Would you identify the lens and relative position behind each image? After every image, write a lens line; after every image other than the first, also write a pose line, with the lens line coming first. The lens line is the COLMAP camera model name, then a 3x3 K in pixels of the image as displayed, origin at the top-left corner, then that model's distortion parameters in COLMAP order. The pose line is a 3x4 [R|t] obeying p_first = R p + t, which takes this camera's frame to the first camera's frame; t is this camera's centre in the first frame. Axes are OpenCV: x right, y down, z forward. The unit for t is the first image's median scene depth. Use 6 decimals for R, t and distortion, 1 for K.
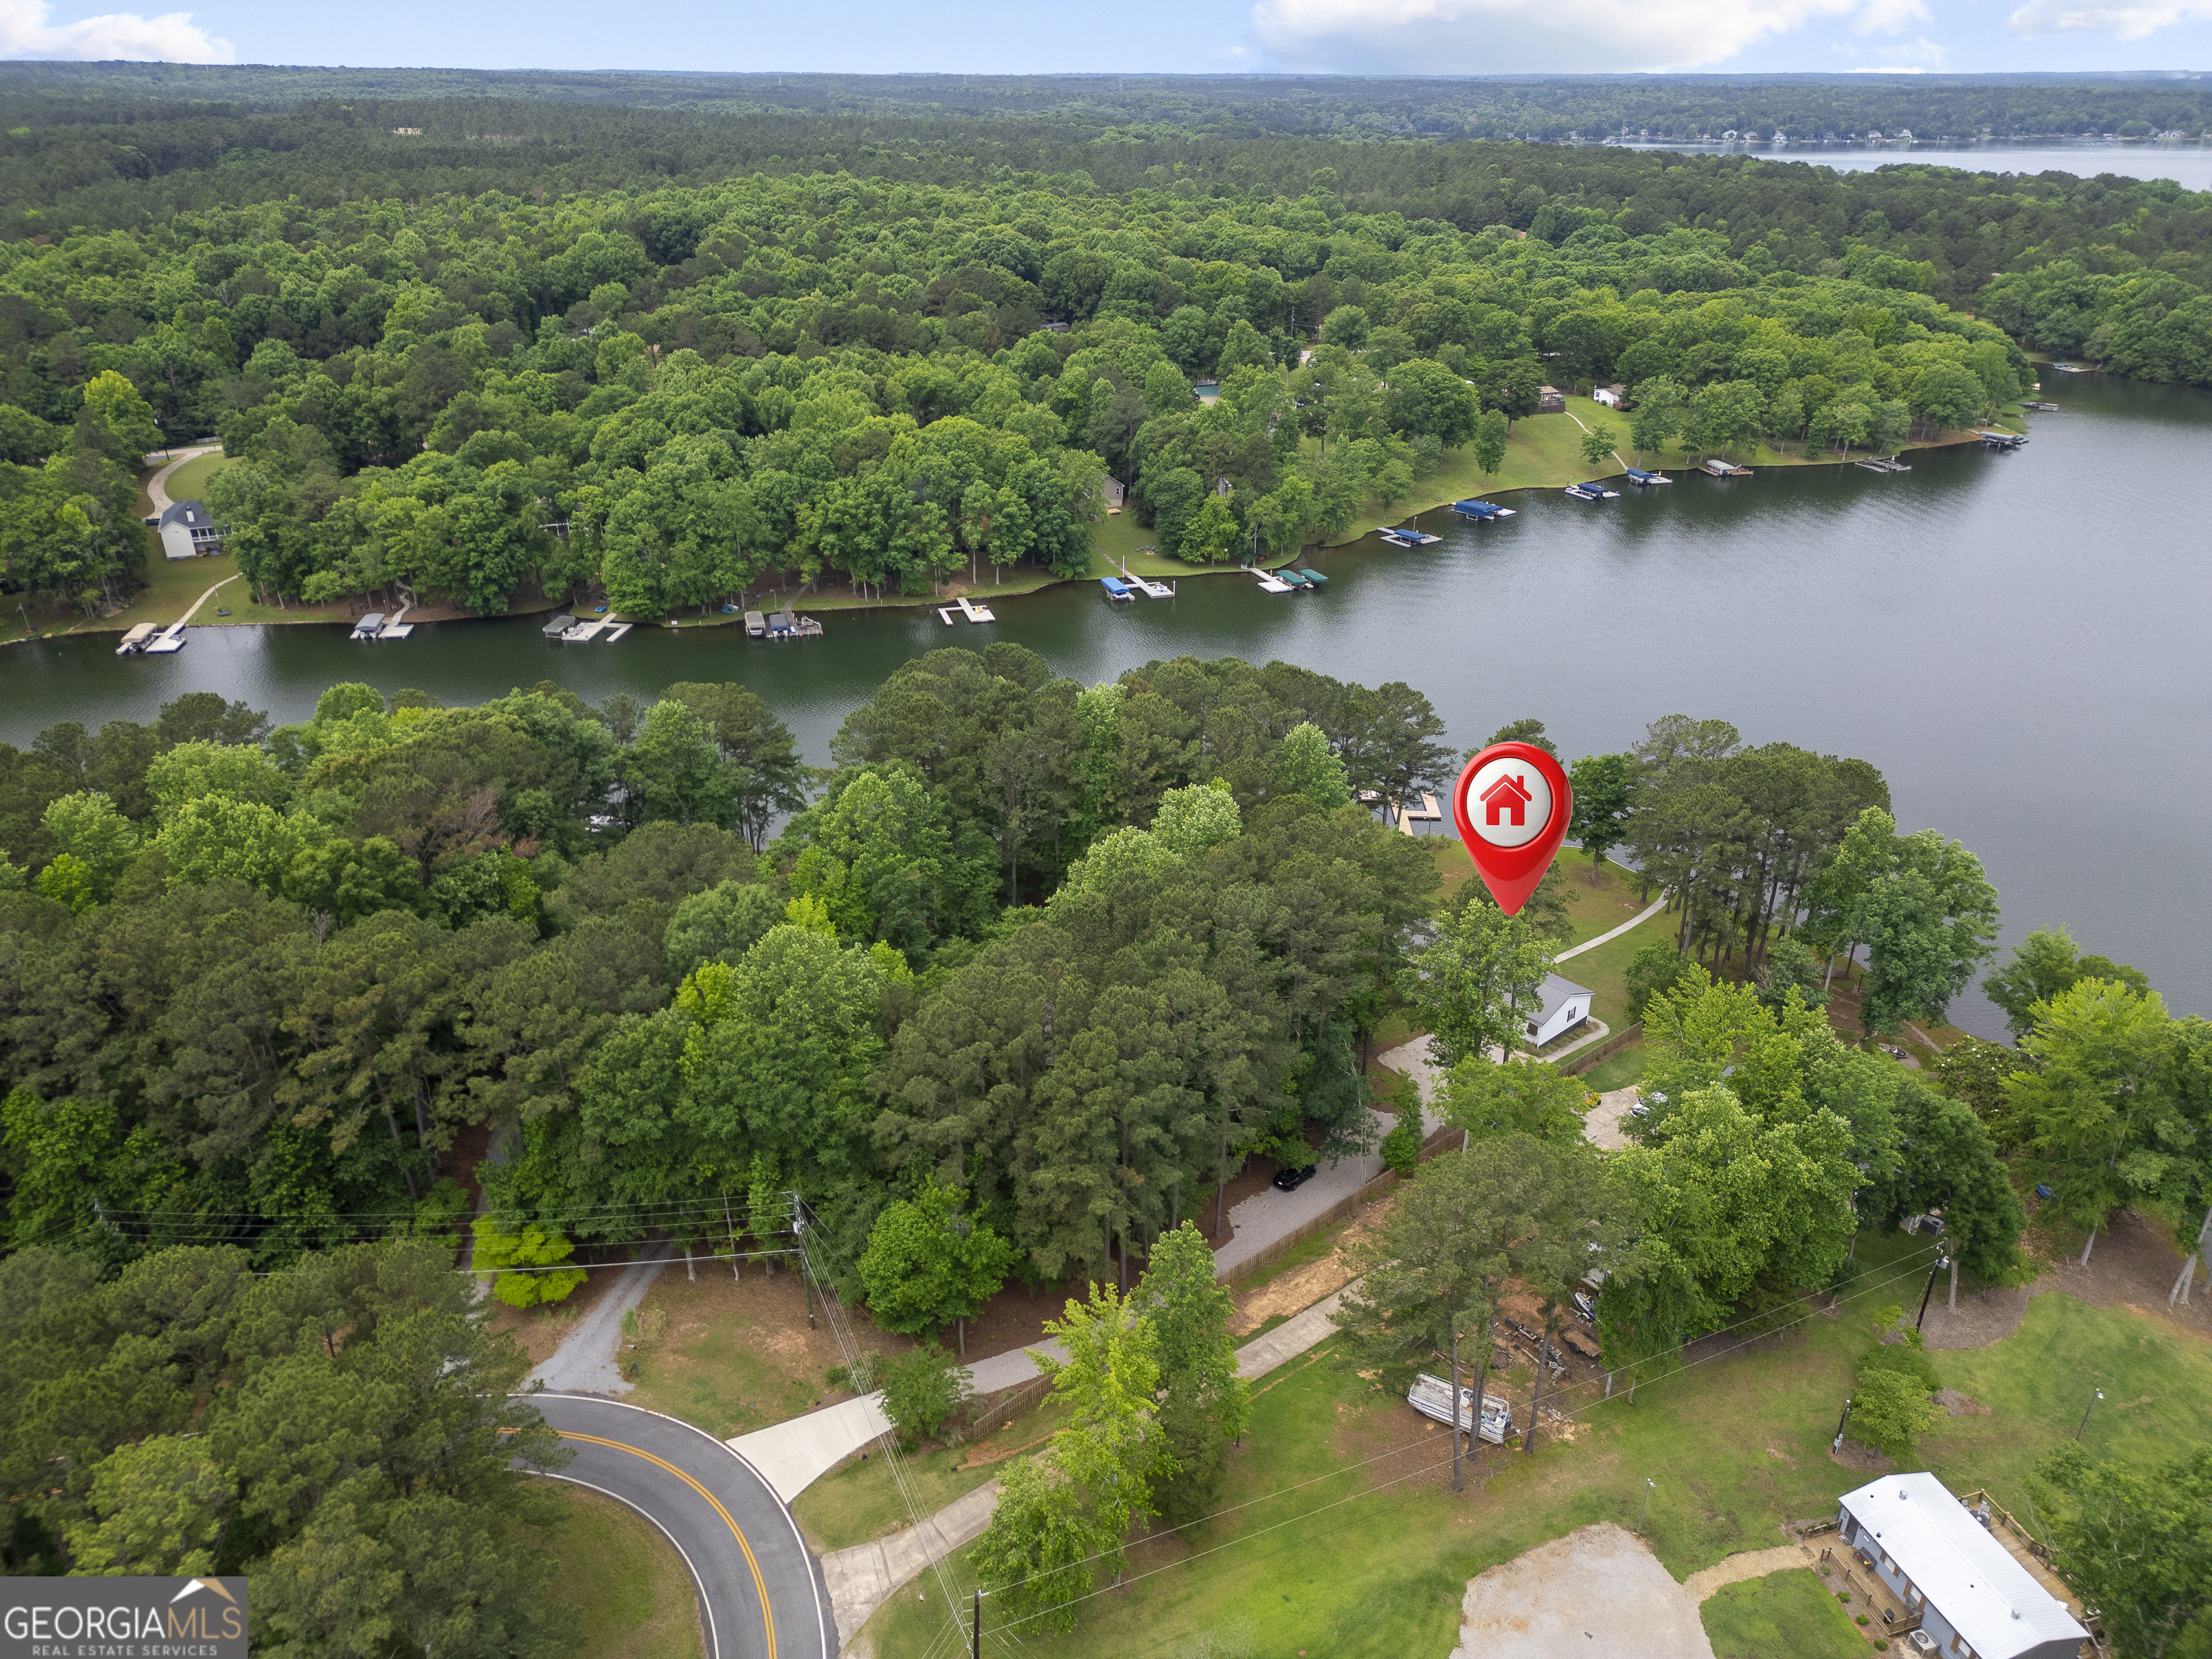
lens RADIAL K [[1538.3, 0, 1100.2], [0, 1538.3, 840.4], [0, 0, 1]] dist [0.073401, -0.064808]
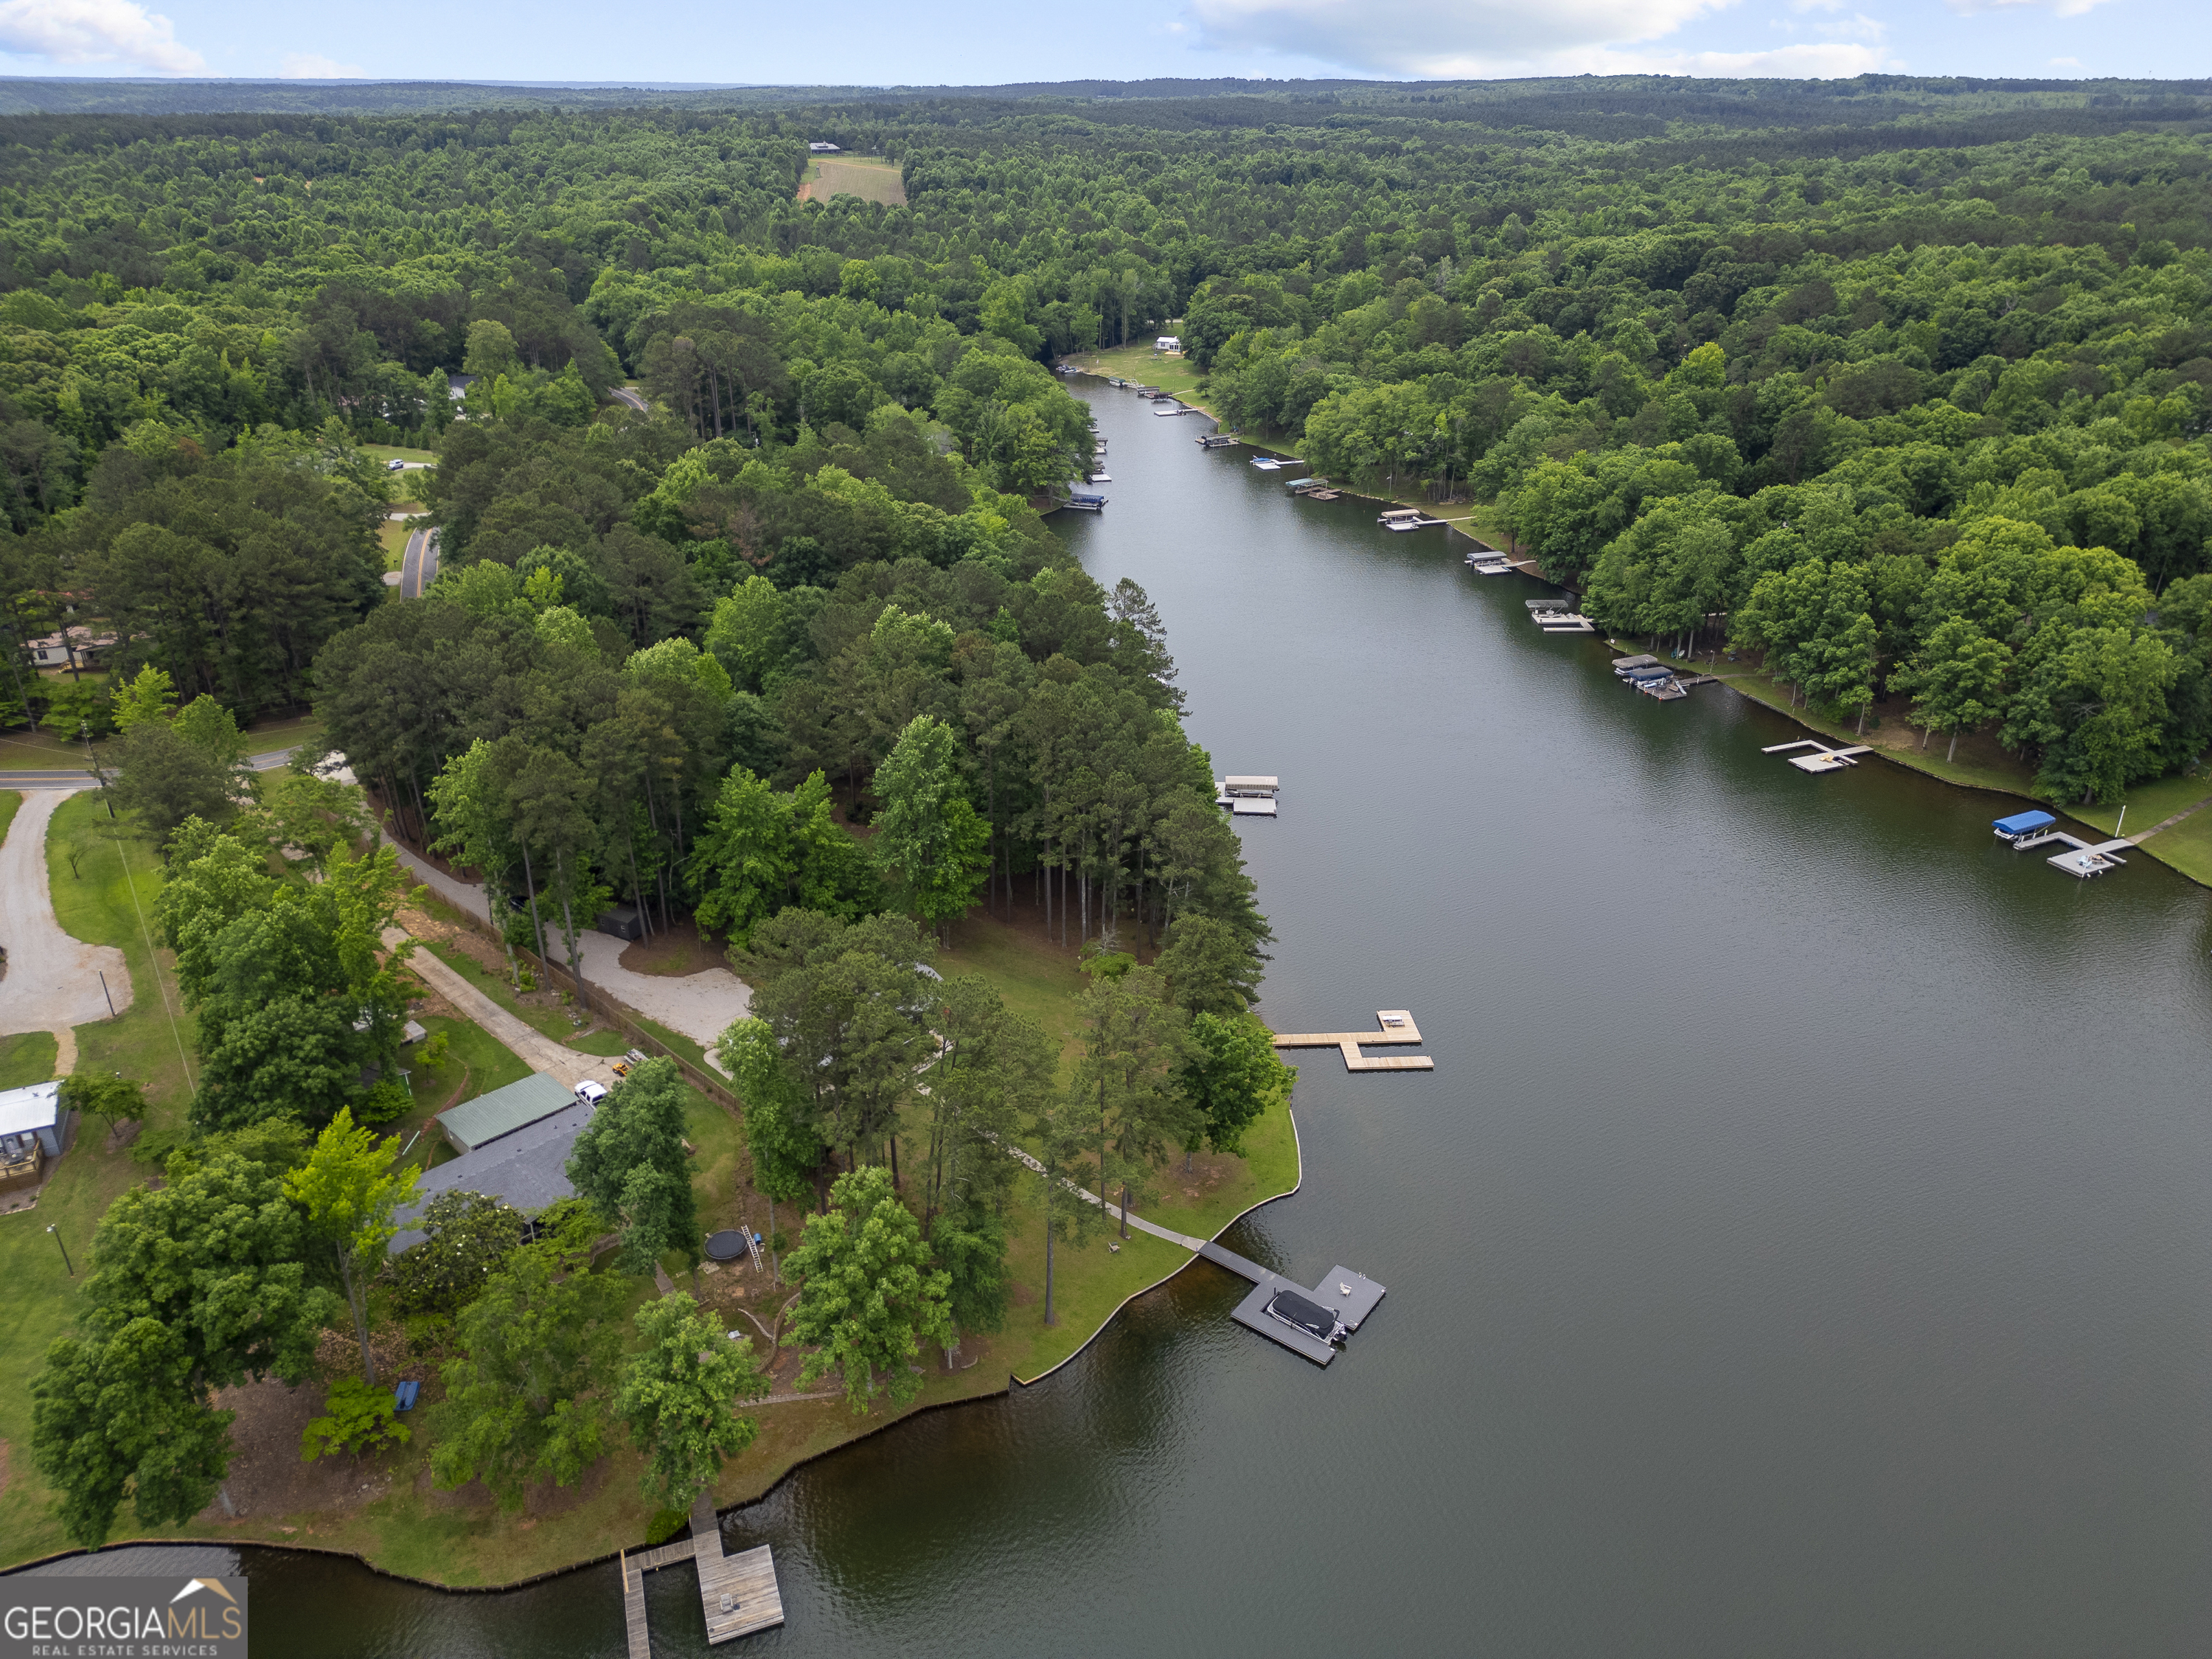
lens RADIAL K [[1538.3, 0, 1087.5], [0, 1538.3, 817.2], [0, 0, 1]] dist [0.073401, -0.064808]
pose [[0.108164, 0.419822, -0.901138, 0.444473], [-0.438694, 0.833582, 0.335692, -0.166544], [0.892103, 0.359015, 0.274336, 0.343882]]
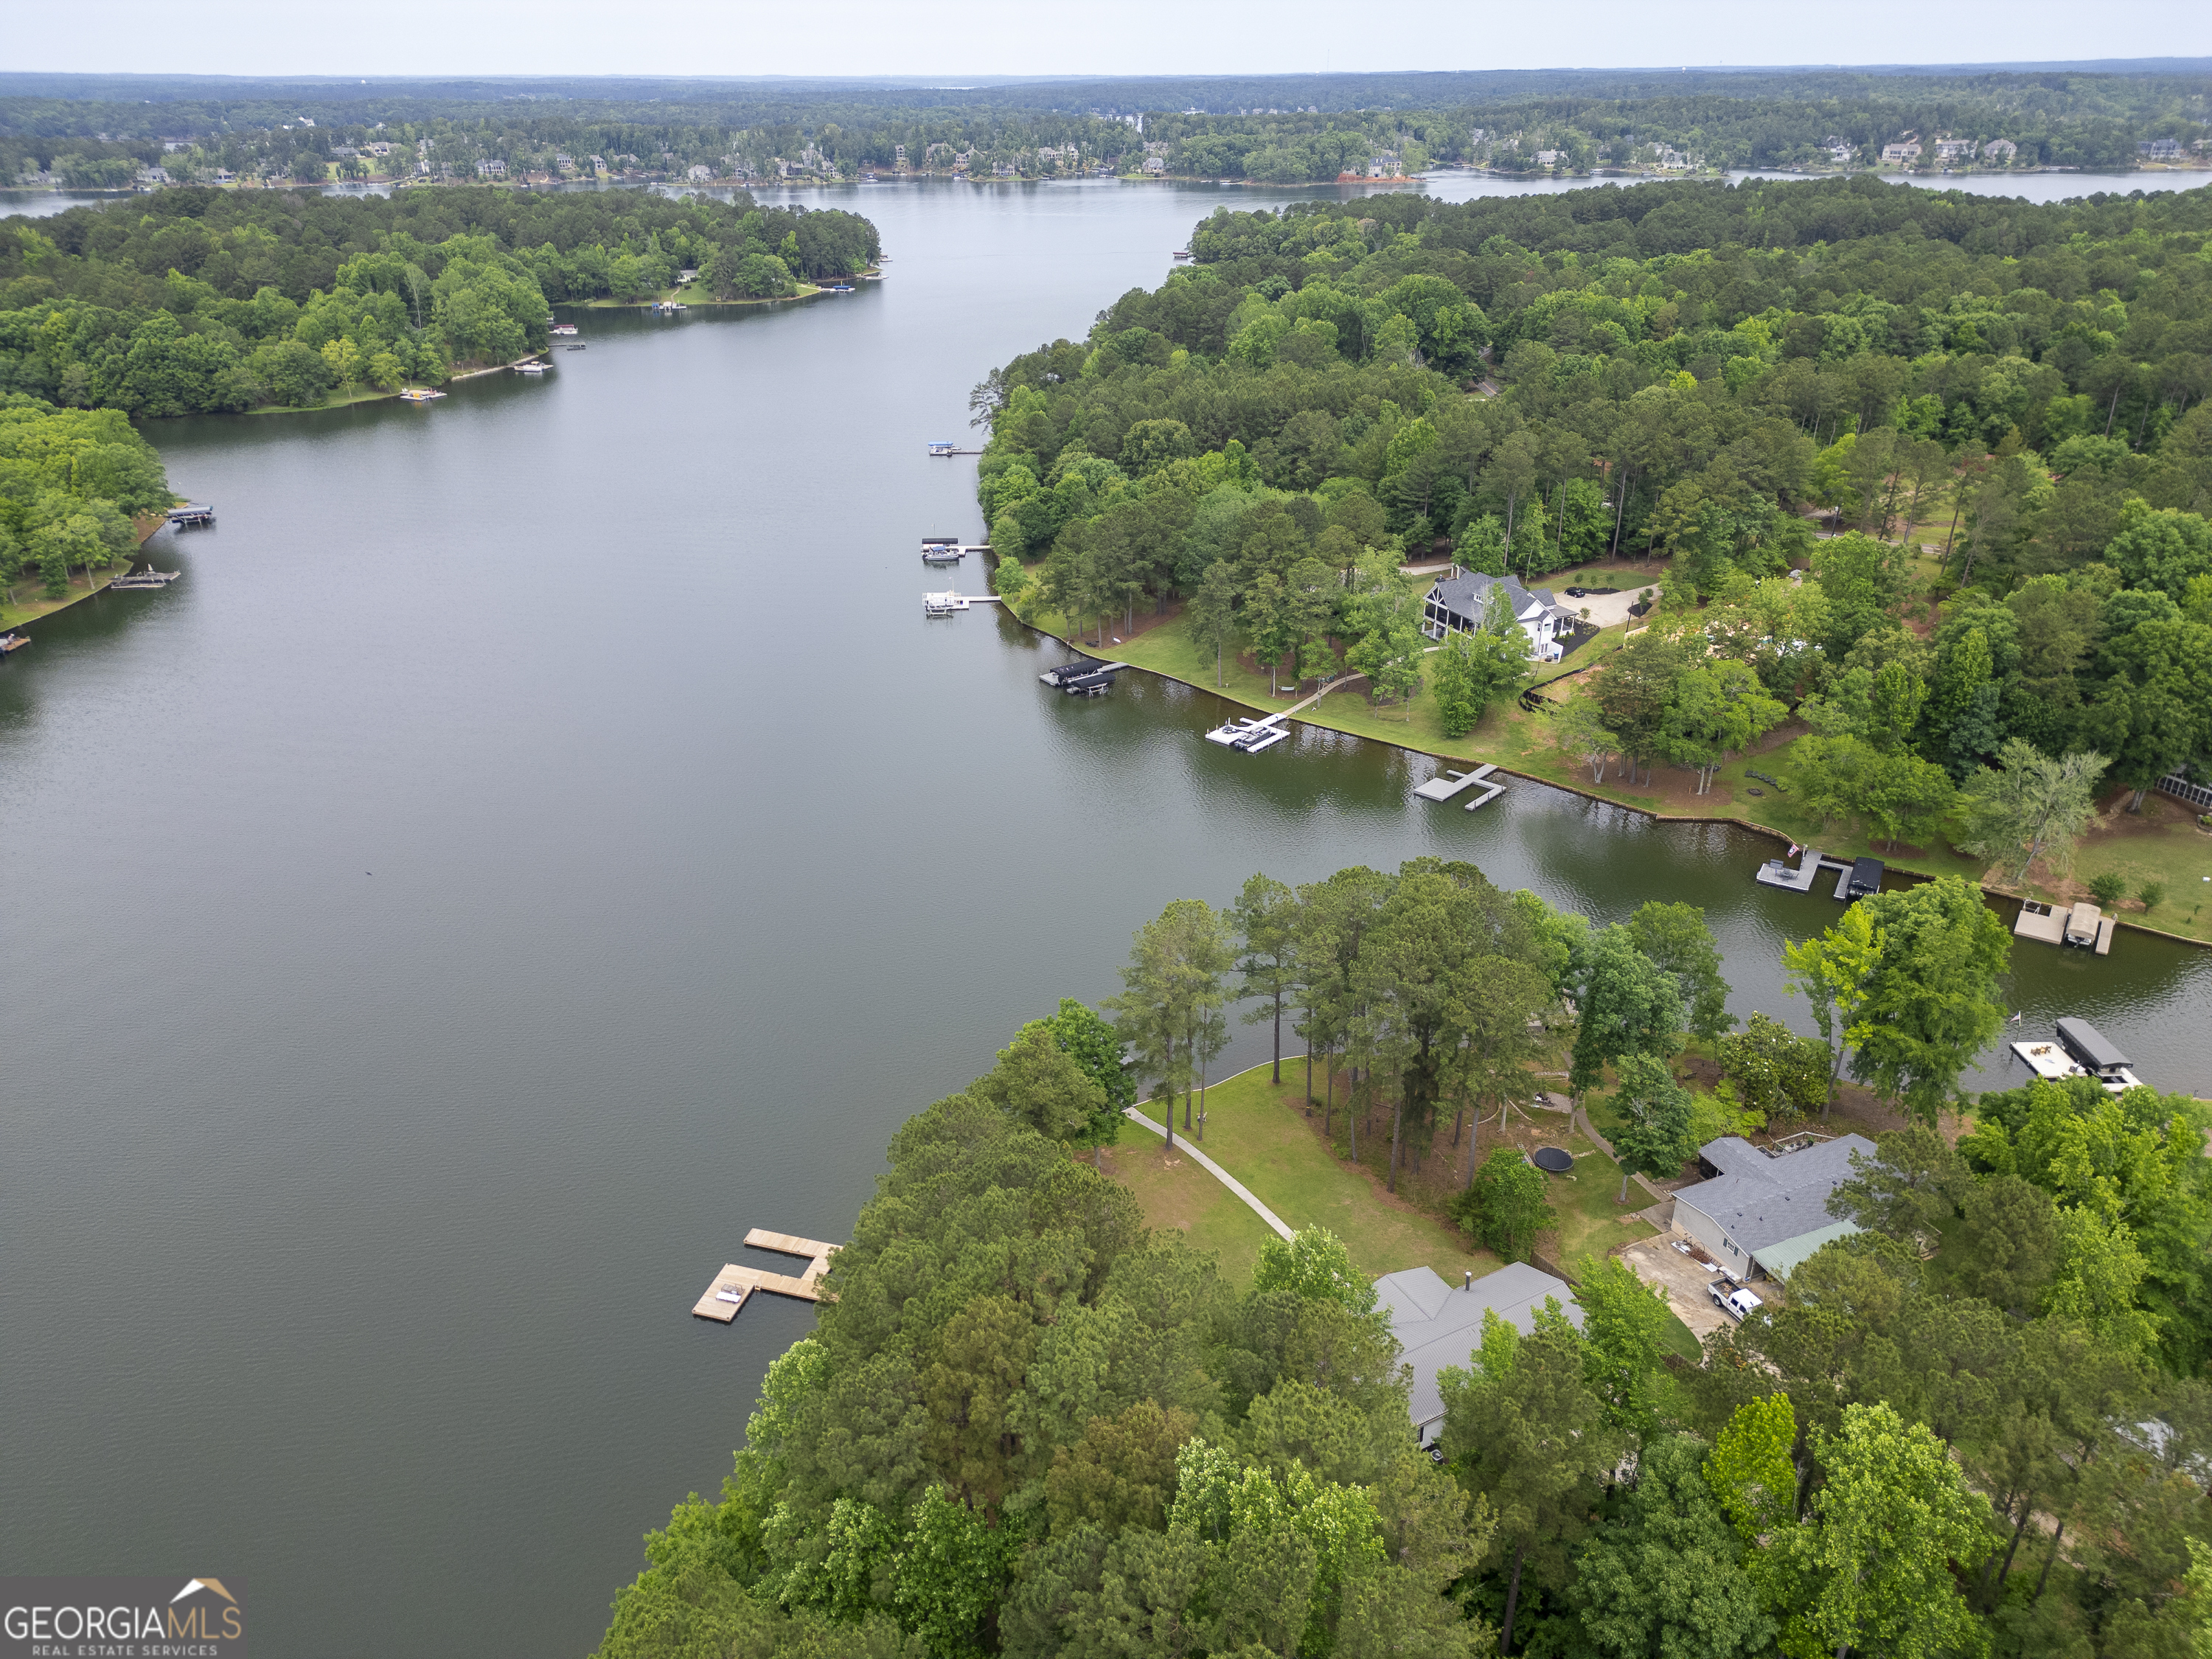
lens RADIAL K [[1538.3, 0, 1097.6], [0, 1538.3, 833.6], [0, 0, 1]] dist [0.073401, -0.064808]
pose [[0.235625, -0.431595, 0.870750, -0.125654], [0.436332, 0.847578, 0.302038, -0.163850], [-0.868387, 0.308768, 0.388029, 0.327708]]
